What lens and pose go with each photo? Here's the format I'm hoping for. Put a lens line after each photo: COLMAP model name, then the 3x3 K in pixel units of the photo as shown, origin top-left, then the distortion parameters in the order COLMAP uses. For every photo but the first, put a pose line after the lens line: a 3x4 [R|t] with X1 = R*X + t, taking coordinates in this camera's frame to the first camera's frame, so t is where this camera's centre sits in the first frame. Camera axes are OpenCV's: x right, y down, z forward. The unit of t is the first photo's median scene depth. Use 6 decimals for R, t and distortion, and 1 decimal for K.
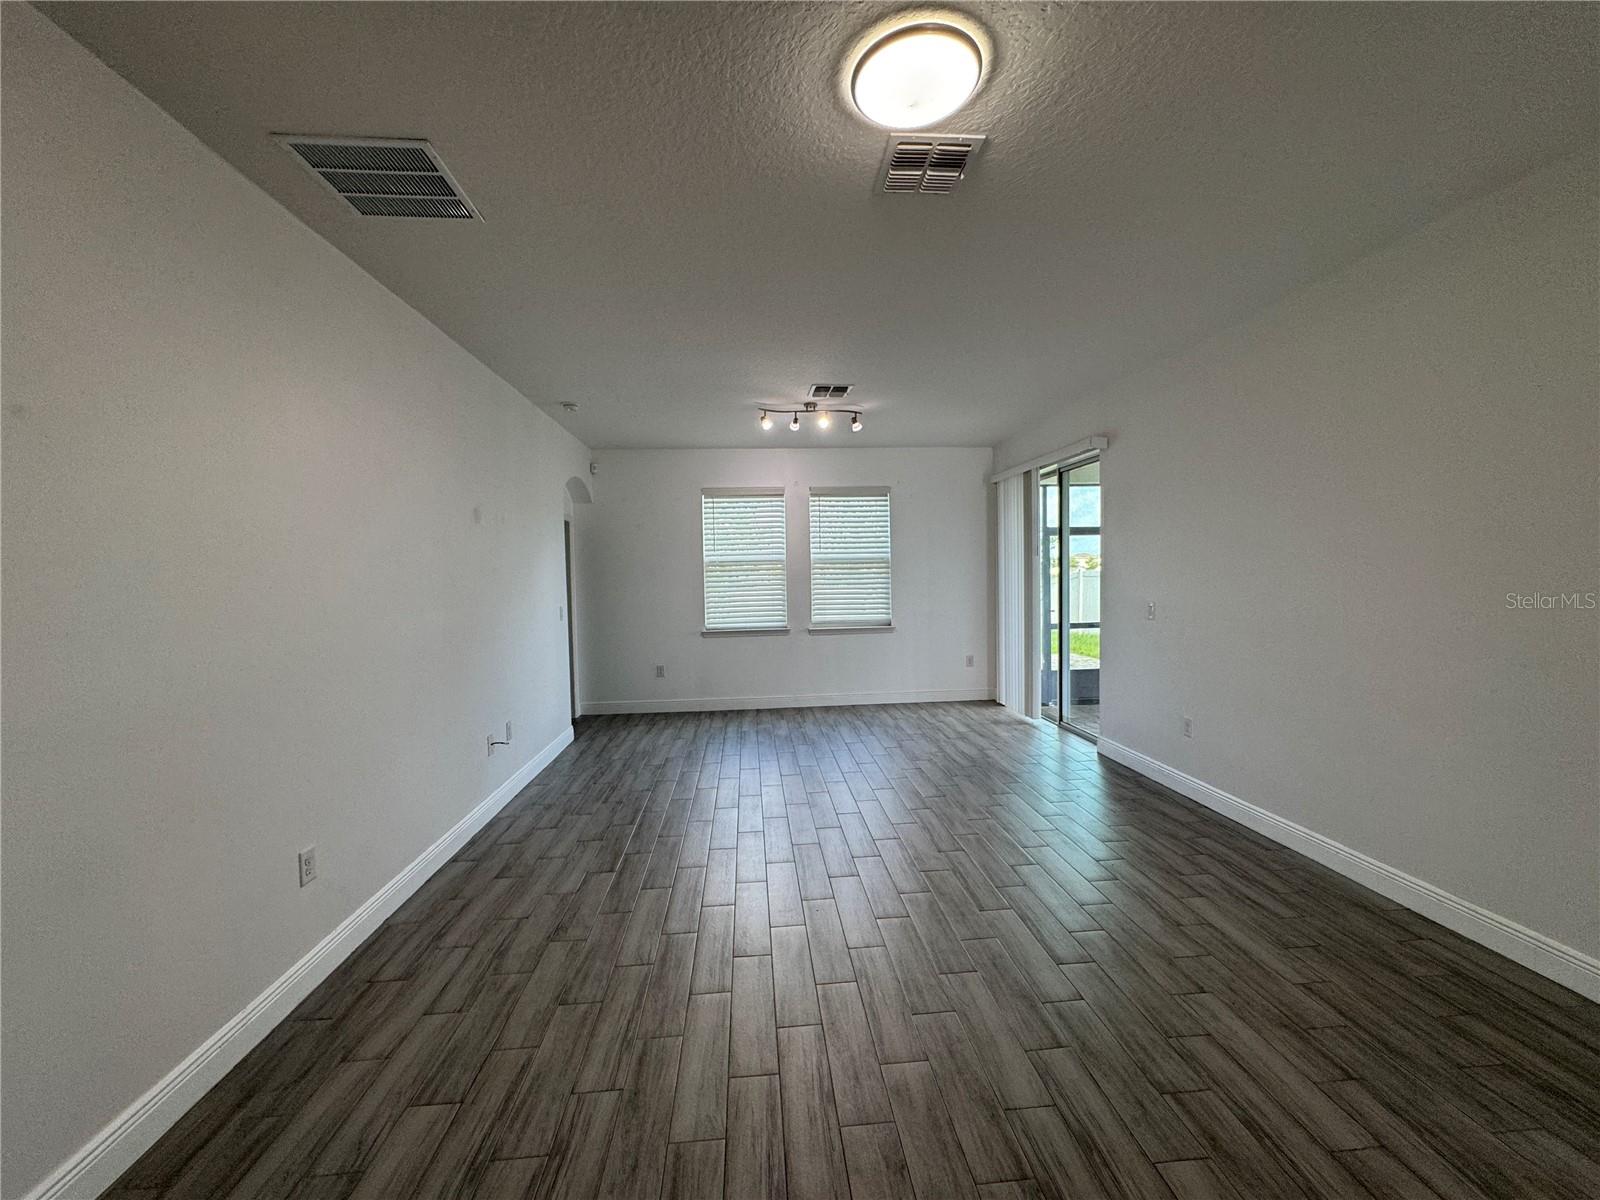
lens RADIAL K [[639.0, 0, 795.4], [0, 639.0, 612.3], [0, 0, 1]] dist [-0.001041, -0.000028]
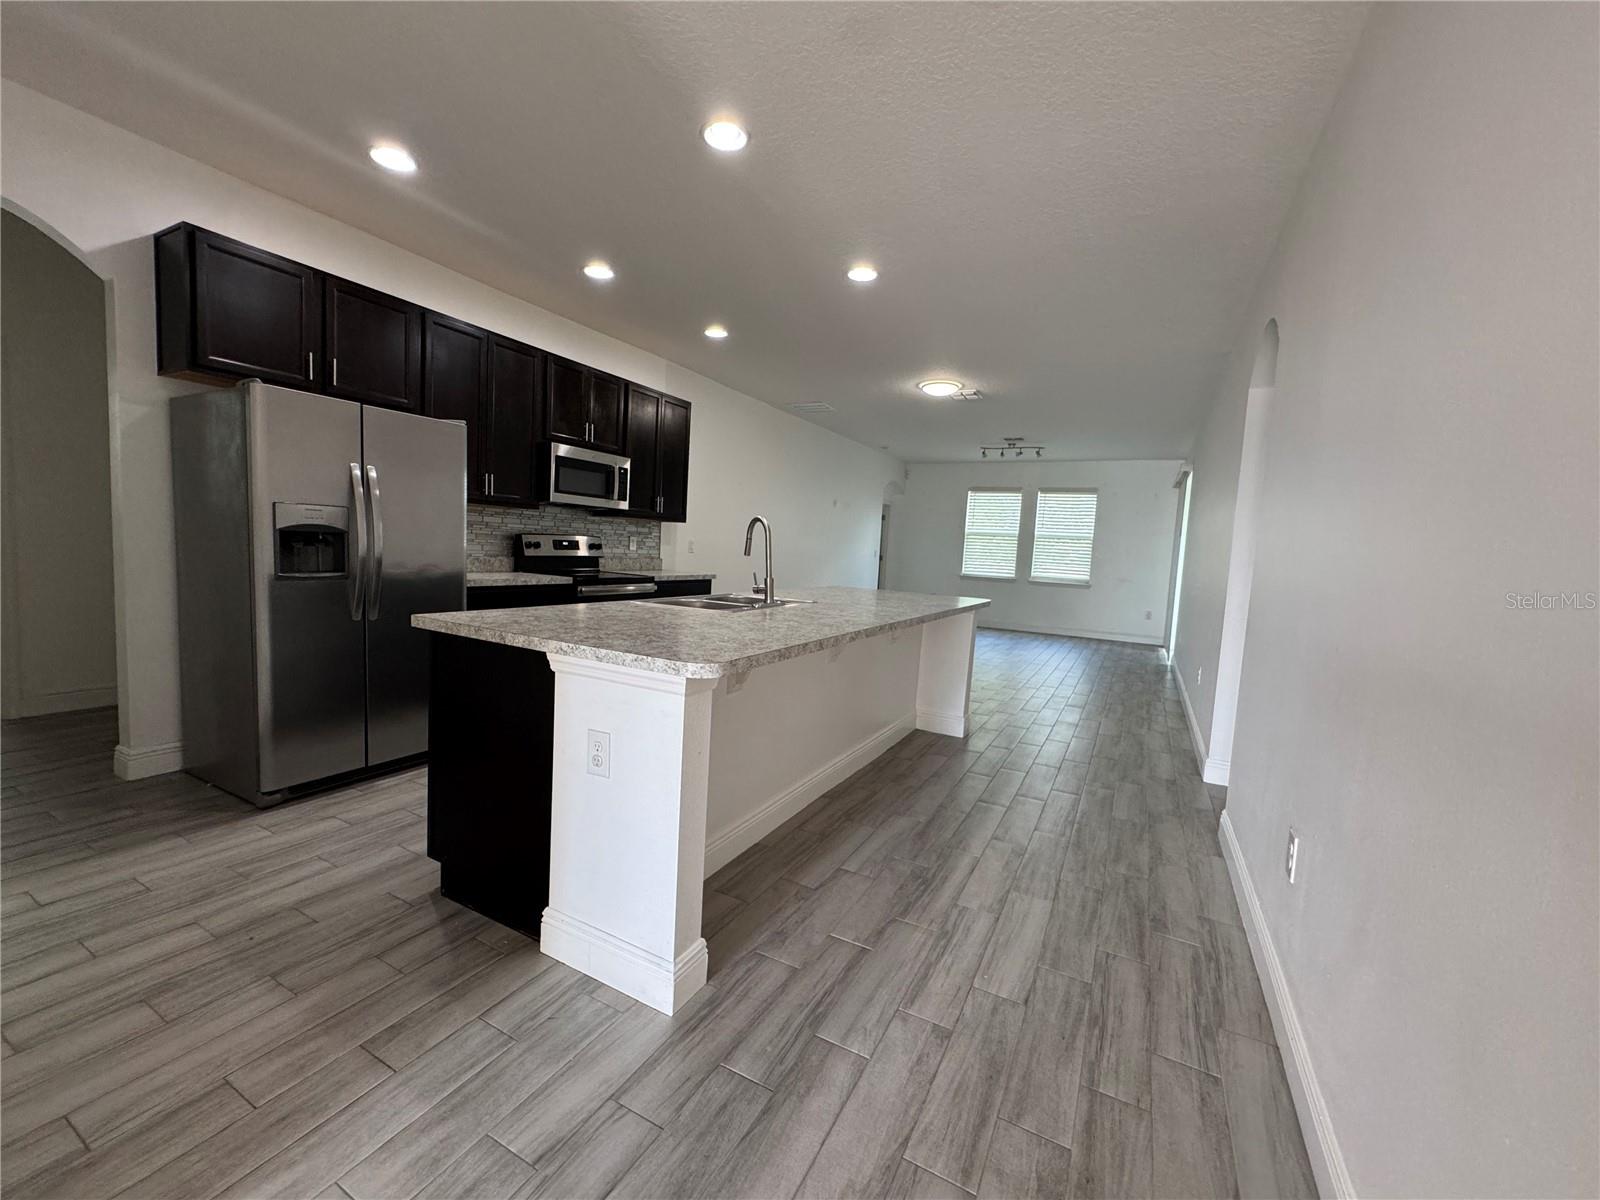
lens RADIAL K [[639.0, 0, 803.7], [0, 639.0, 611.5], [0, 0, 1]] dist [-0.001041, -0.000028]
pose [[0.845111, 0.119288, -0.521112, 0.372390], [-0.102233, 0.992859, 0.061480, 0.060716], [0.524725, 0.001317, 0.851271, -0.584335]]
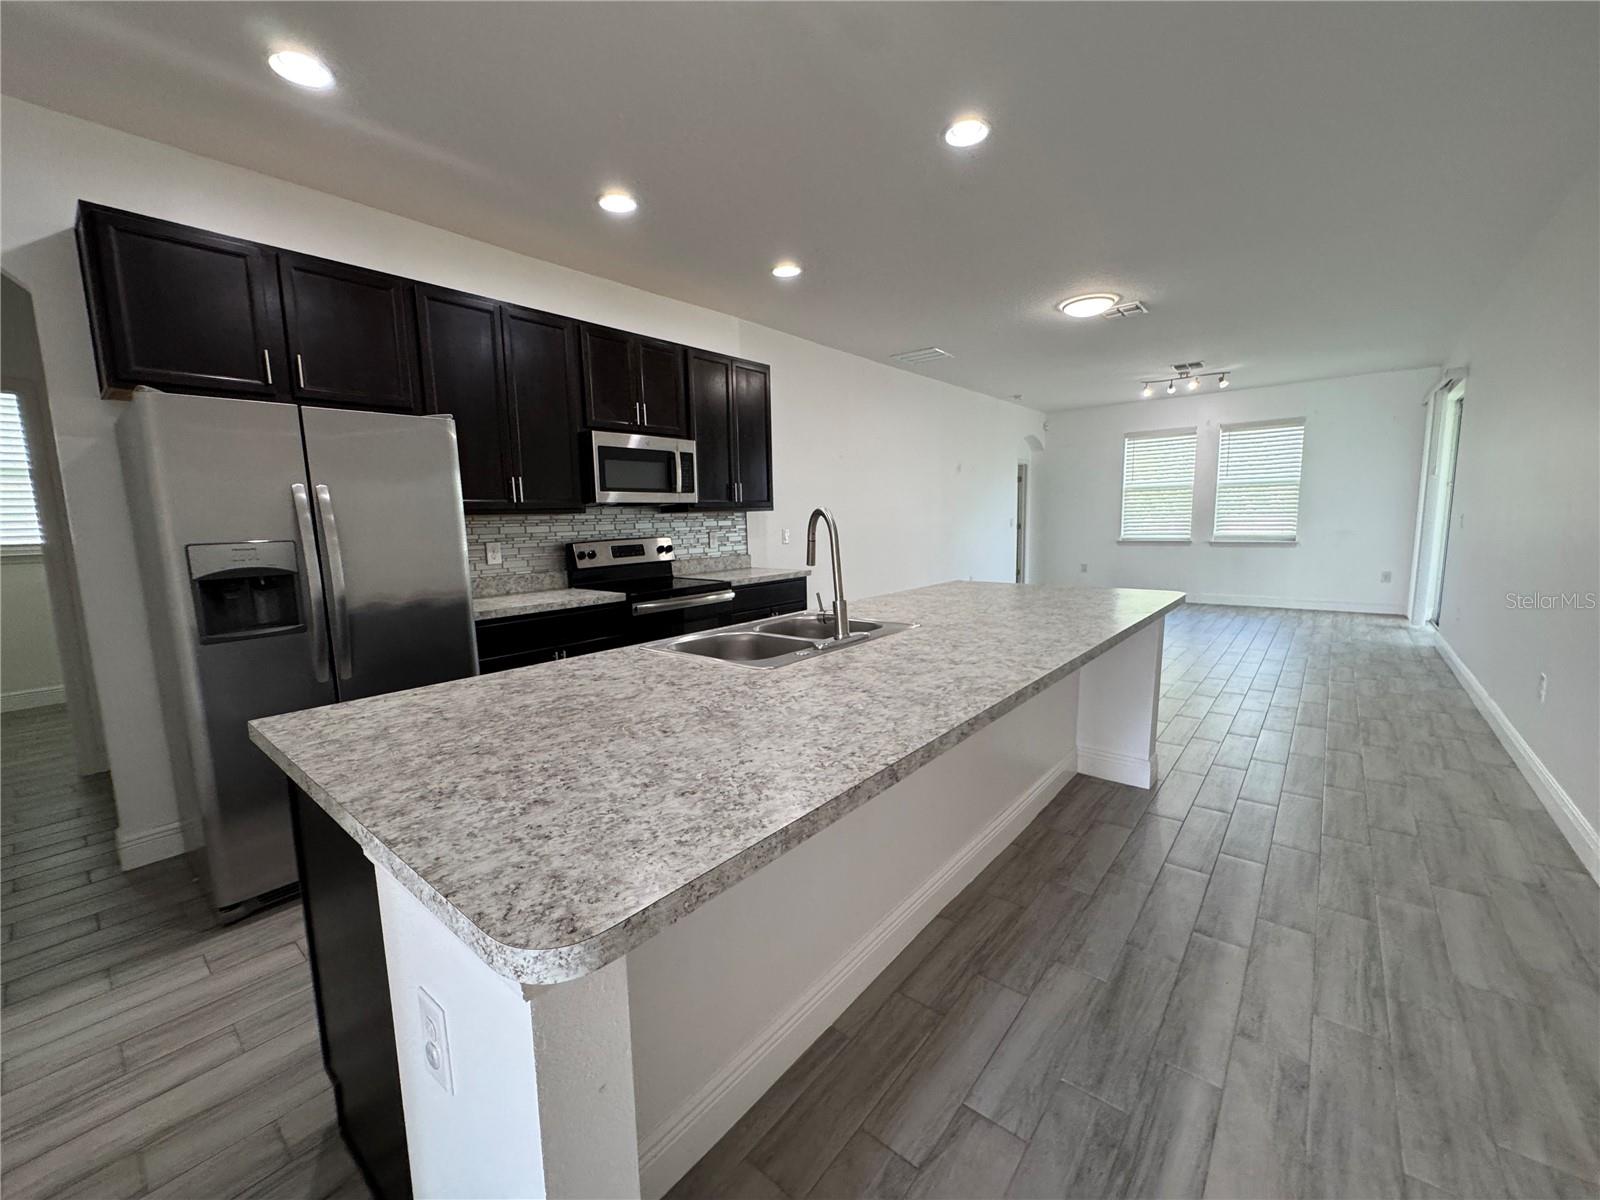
lens RADIAL K [[639.0, 0, 802.9], [0, 639.0, 607.6], [0, 0, 1]] dist [-0.001041, -0.000028]
pose [[0.723789, 0.099688, -0.682782, 0.310871], [-0.030898, 0.993199, 0.112256, 0.039501], [0.689329, -0.060153, 0.721947, -0.451388]]
